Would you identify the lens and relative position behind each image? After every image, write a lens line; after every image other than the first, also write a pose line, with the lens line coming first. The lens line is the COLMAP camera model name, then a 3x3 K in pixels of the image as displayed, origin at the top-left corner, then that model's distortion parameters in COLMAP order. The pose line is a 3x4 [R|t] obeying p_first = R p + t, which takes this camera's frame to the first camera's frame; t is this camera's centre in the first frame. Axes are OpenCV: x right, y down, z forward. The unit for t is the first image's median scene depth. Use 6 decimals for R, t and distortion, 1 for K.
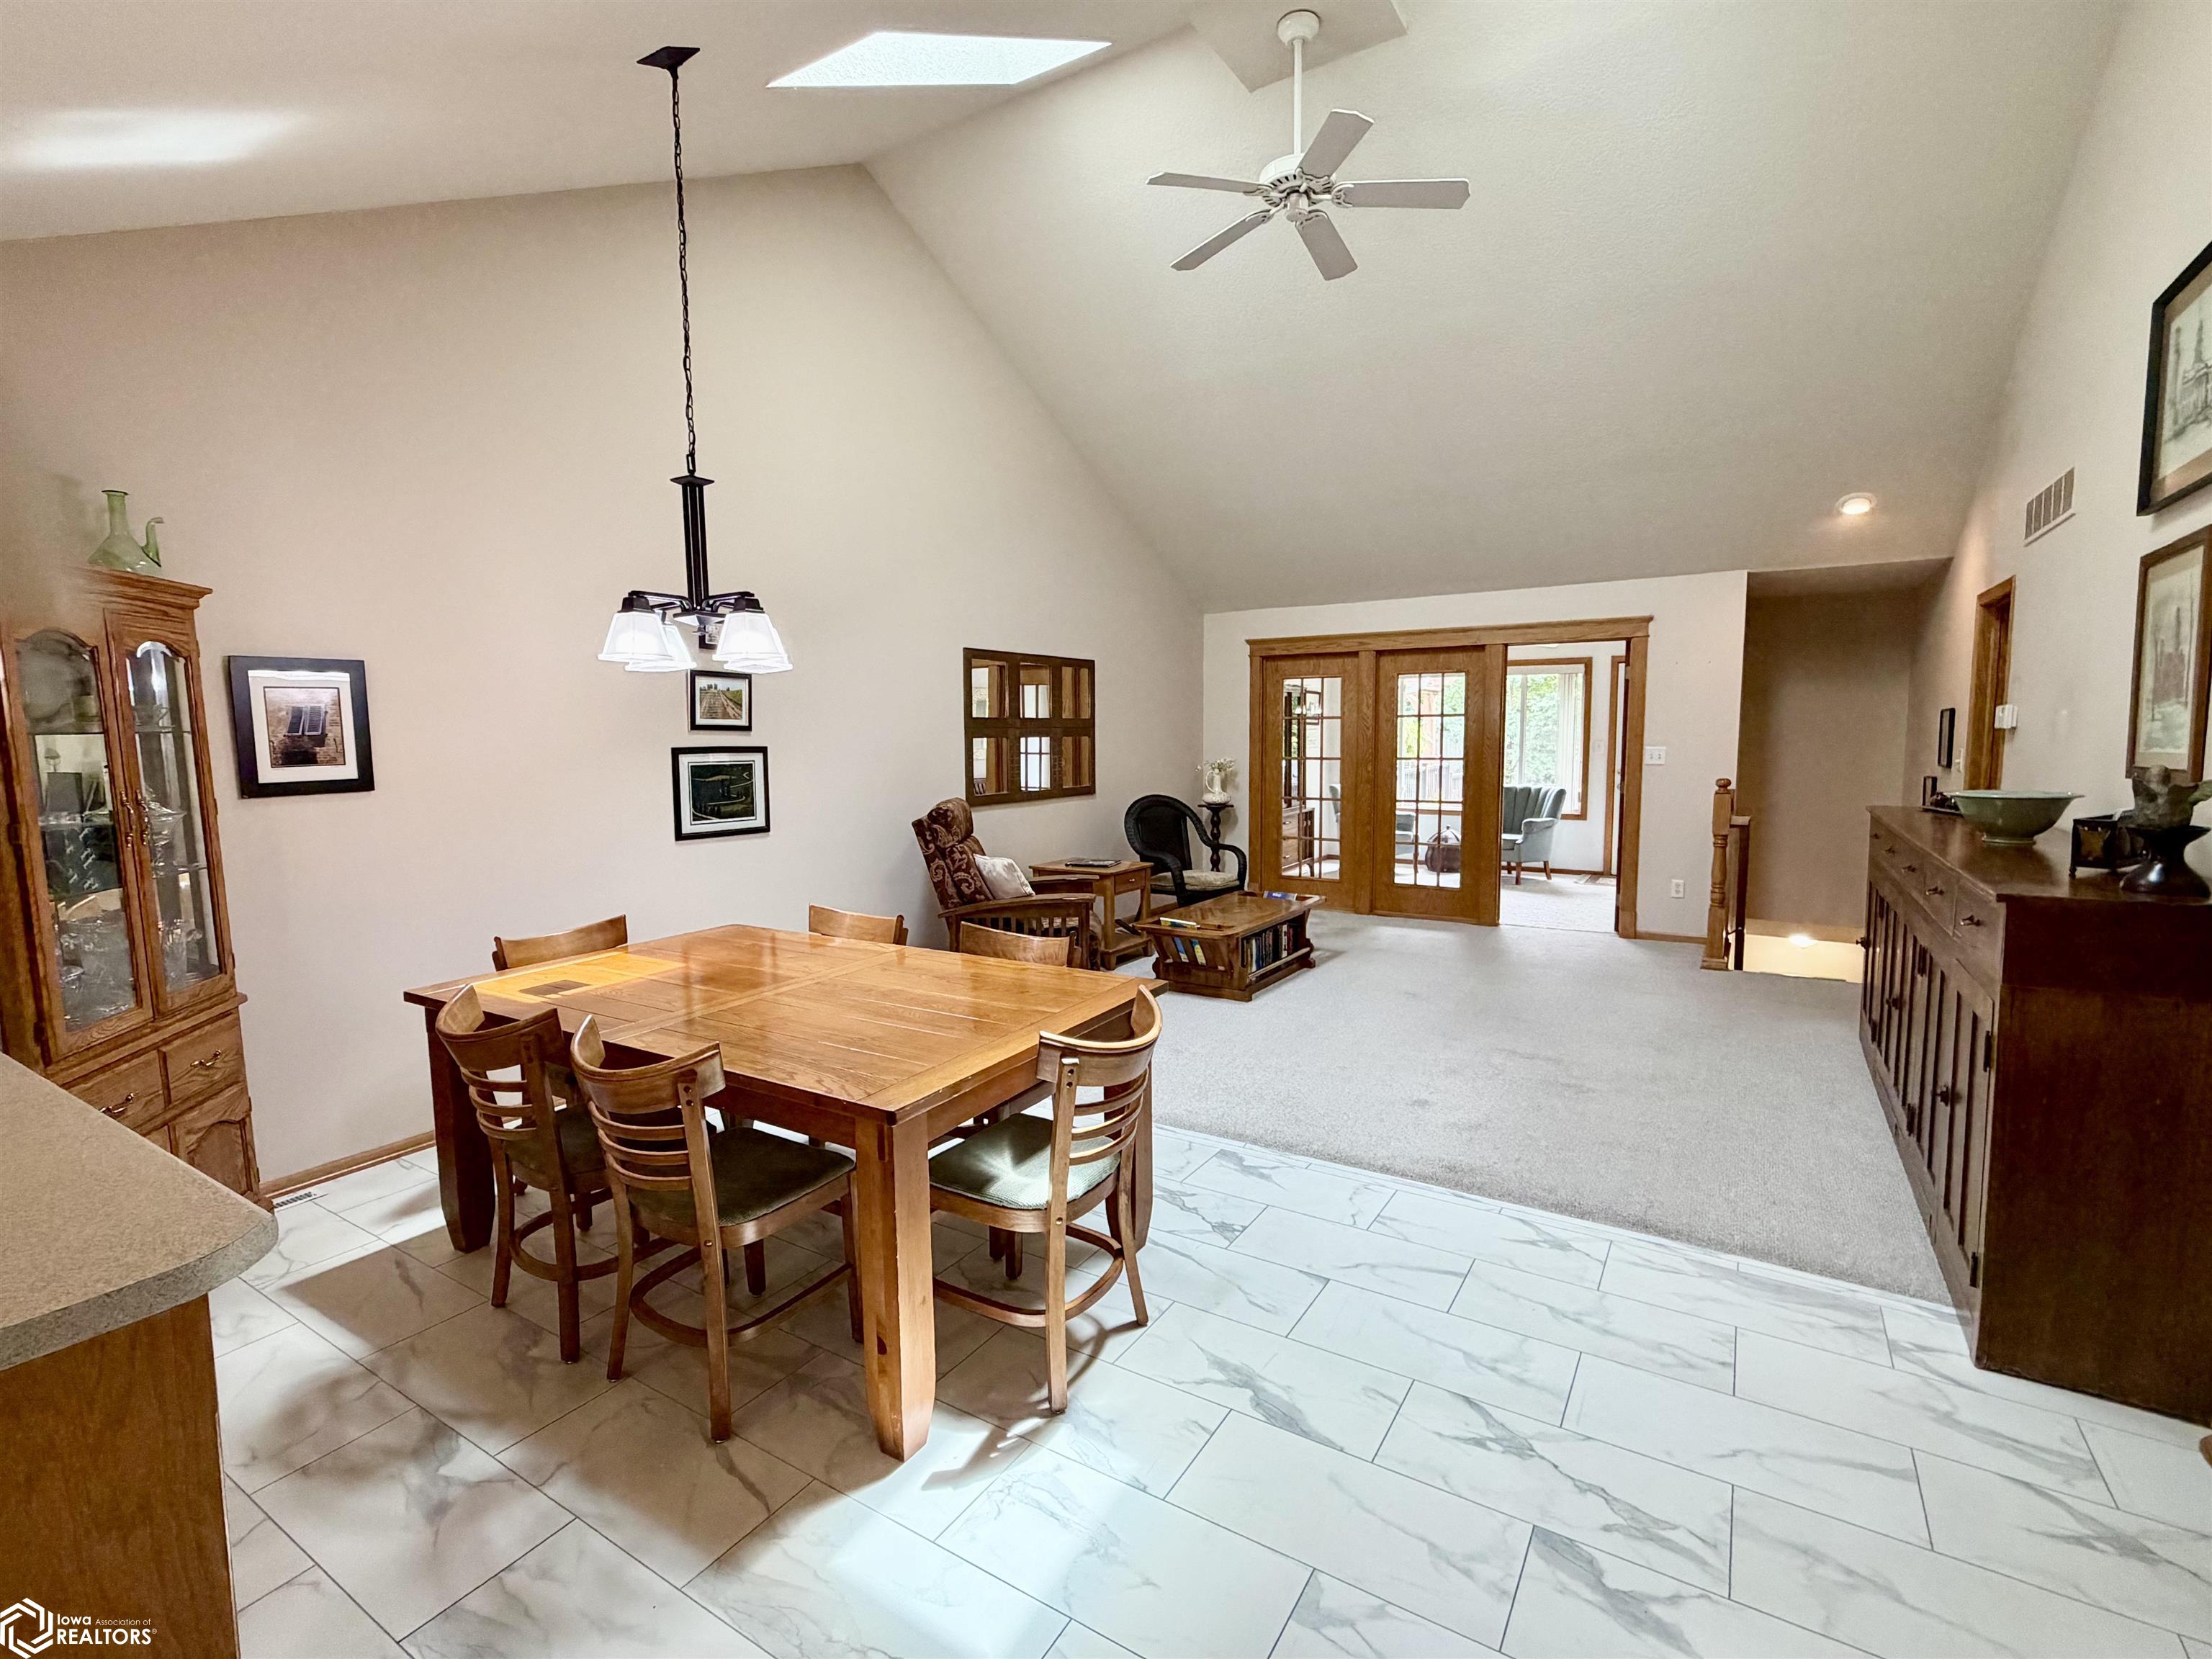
lens RADIAL K [[1011.7, 0, 1103.8], [0, 1011.7, 819.5], [0, 0, 1]] dist [0.003556, 0.000043]
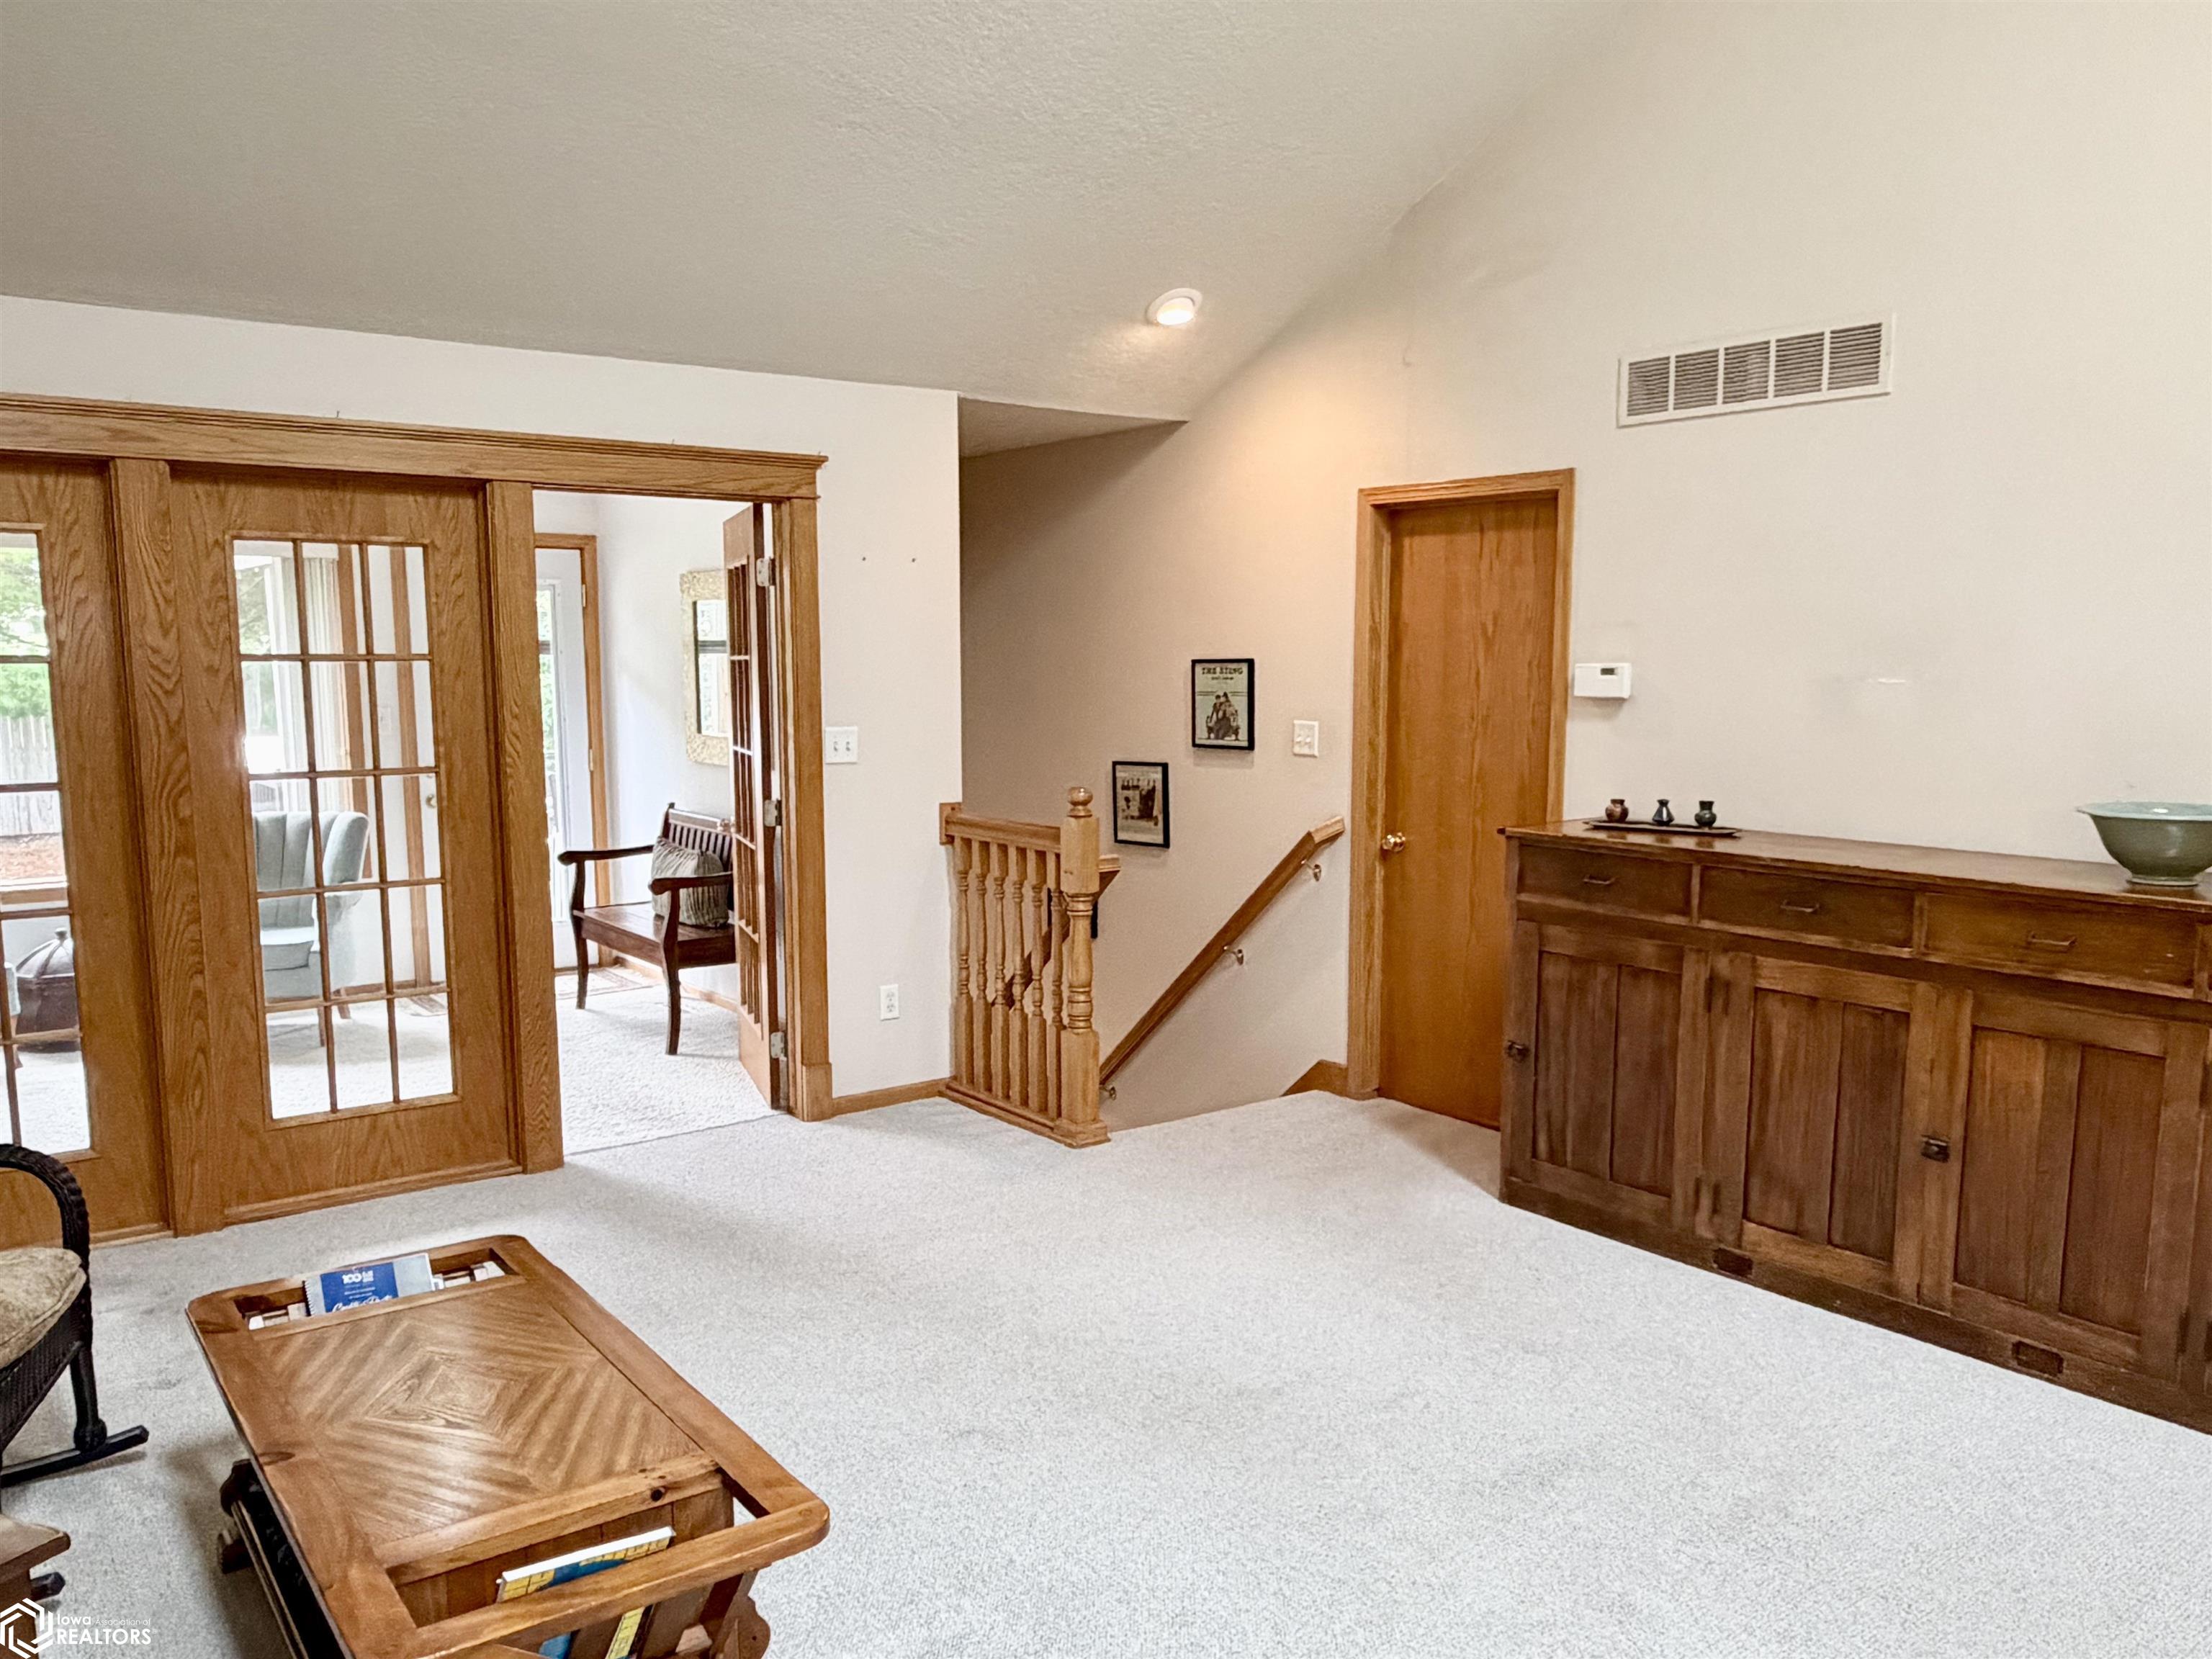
lens RADIAL K [[1644.7, 0, 1099.4], [0, 1644.7, 910.9], [0, 0, 1]] dist [-0.005008, -0.000166]
pose [[0.355056, -0.135940, 0.924908, -0.169844], [0.080297, 0.990149, 0.114705, -0.066008], [-0.931390, 0.033541, 0.362474, 0.602837]]
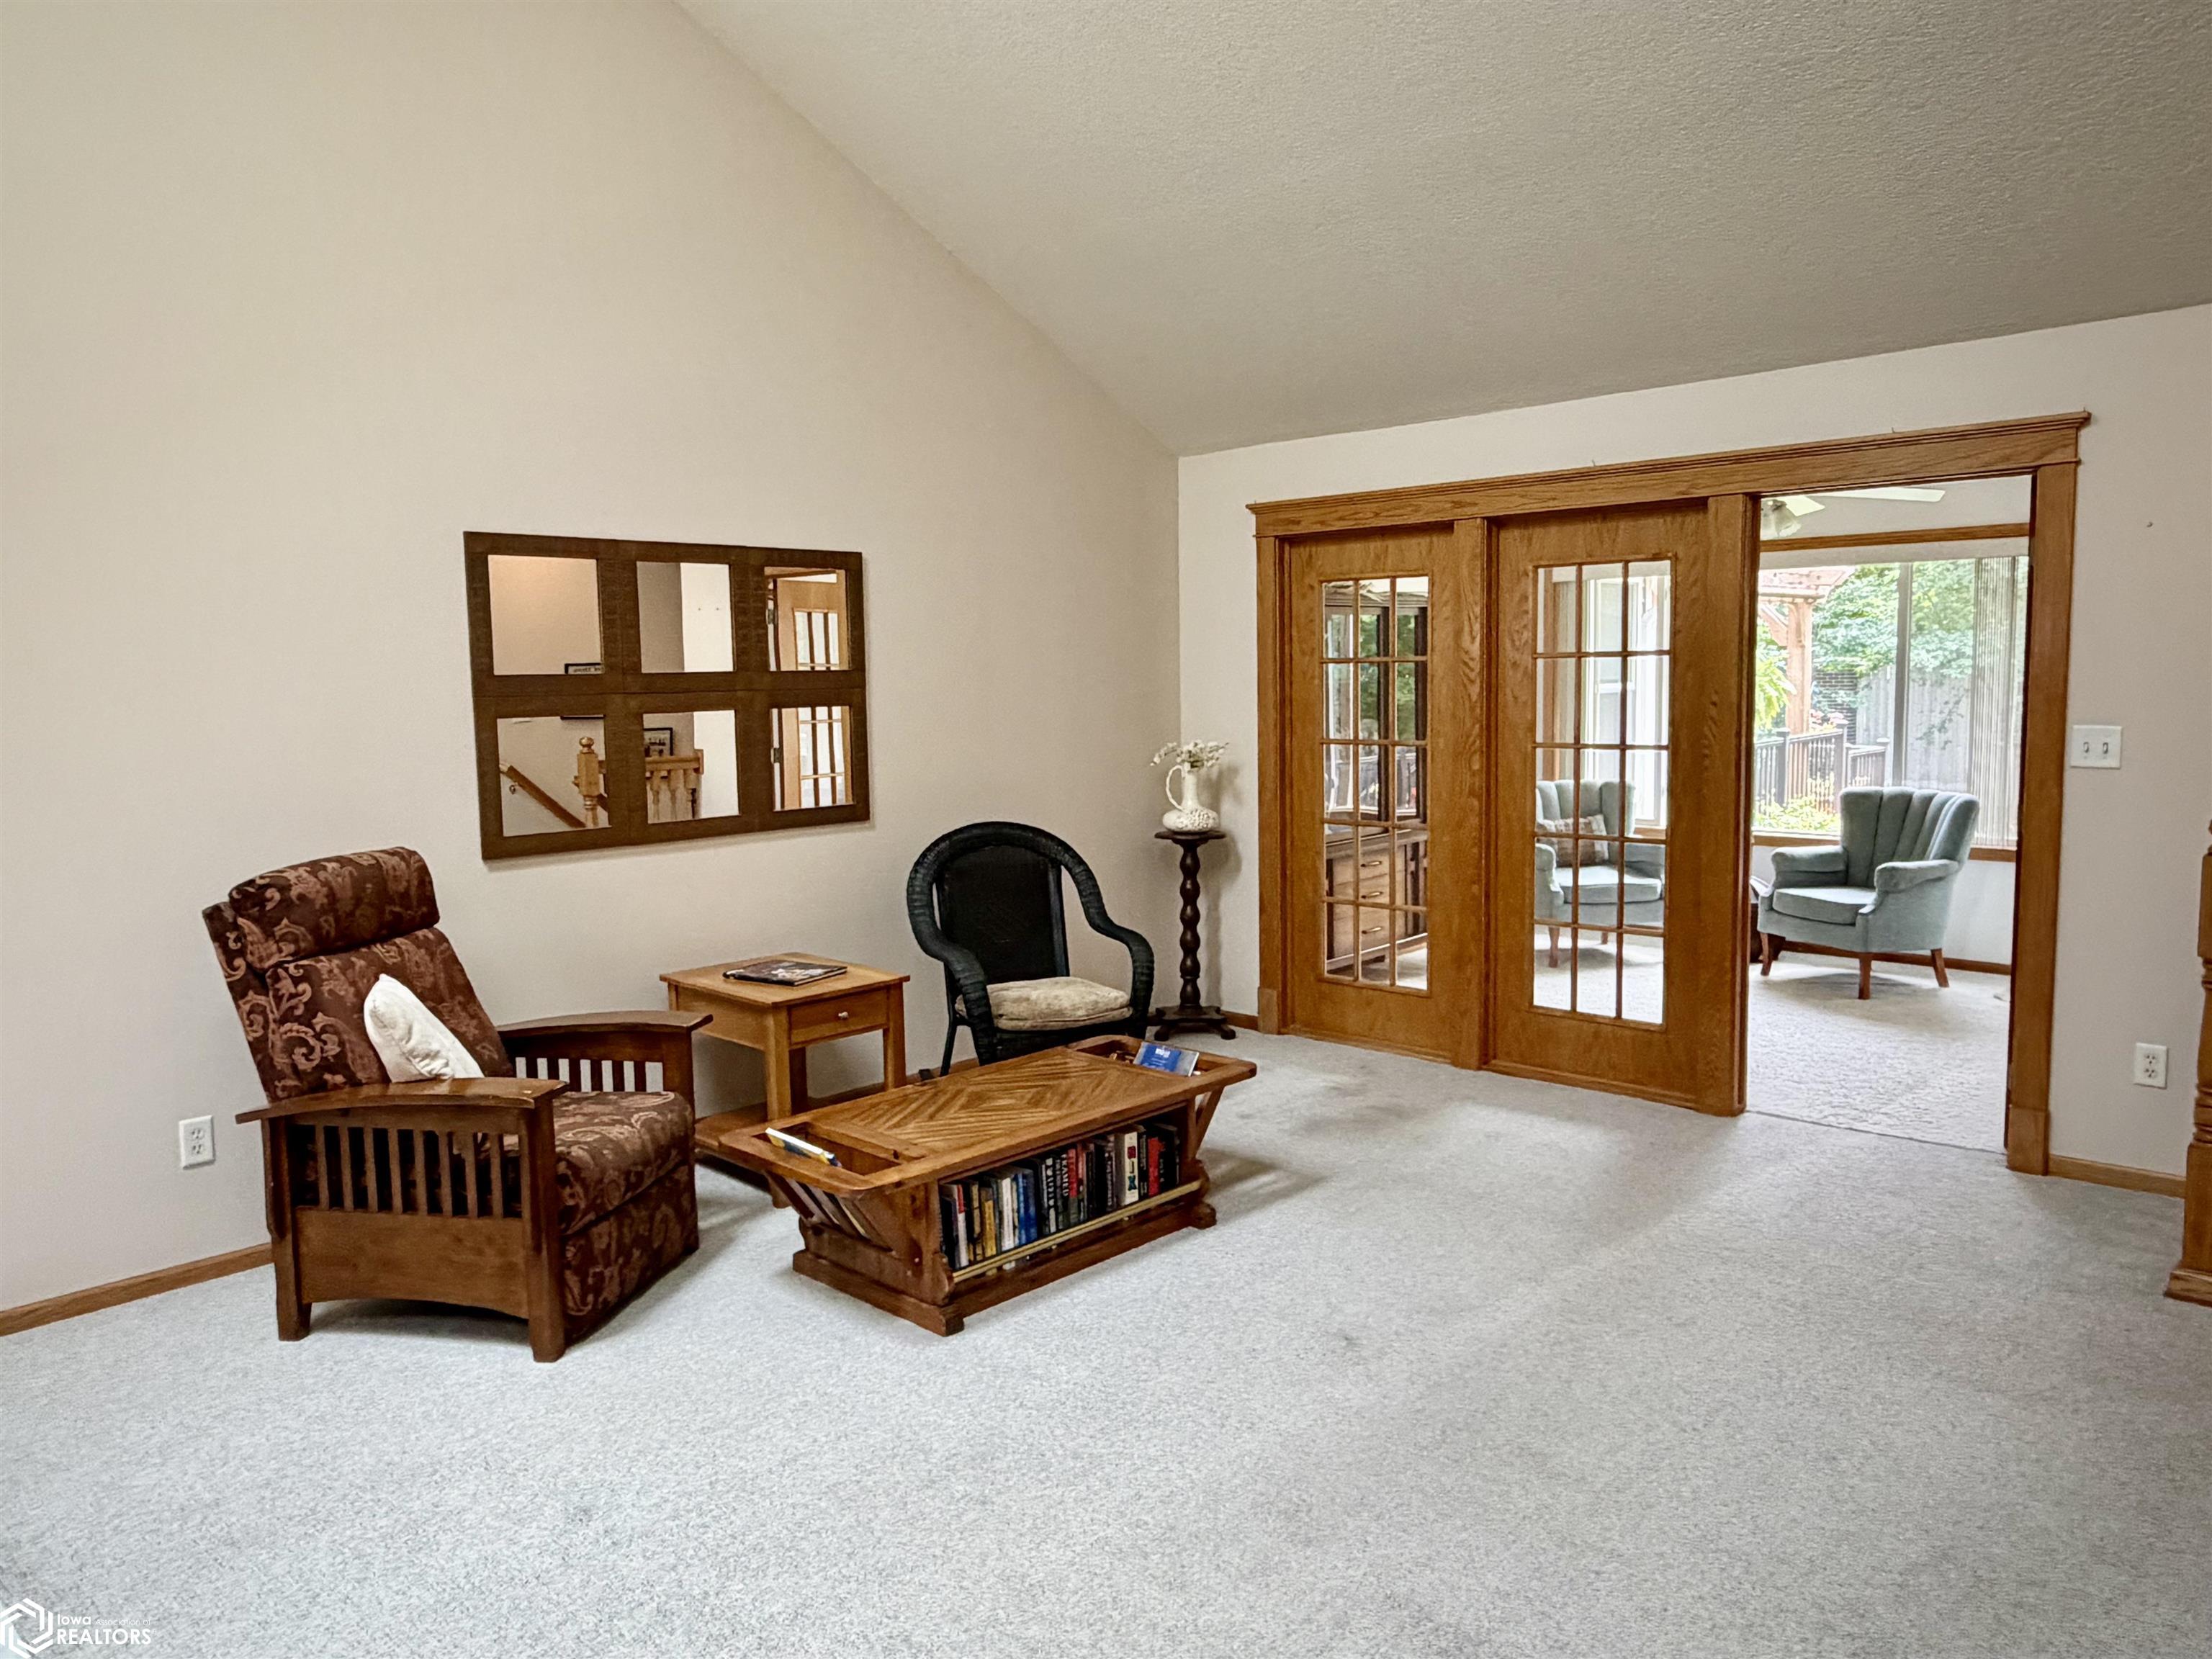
lens RADIAL K [[1537.7, 0, 1099.8], [0, 1537.7, 828.4], [0, 0, 1]] dist [0.008709, -0.001410]
pose [[0.983300, 0.009877, -0.181725, 0.258485], [-0.006896, 0.999831, 0.017031, -0.037584], [0.181862, -0.015494, 0.983202, 0.296350]]
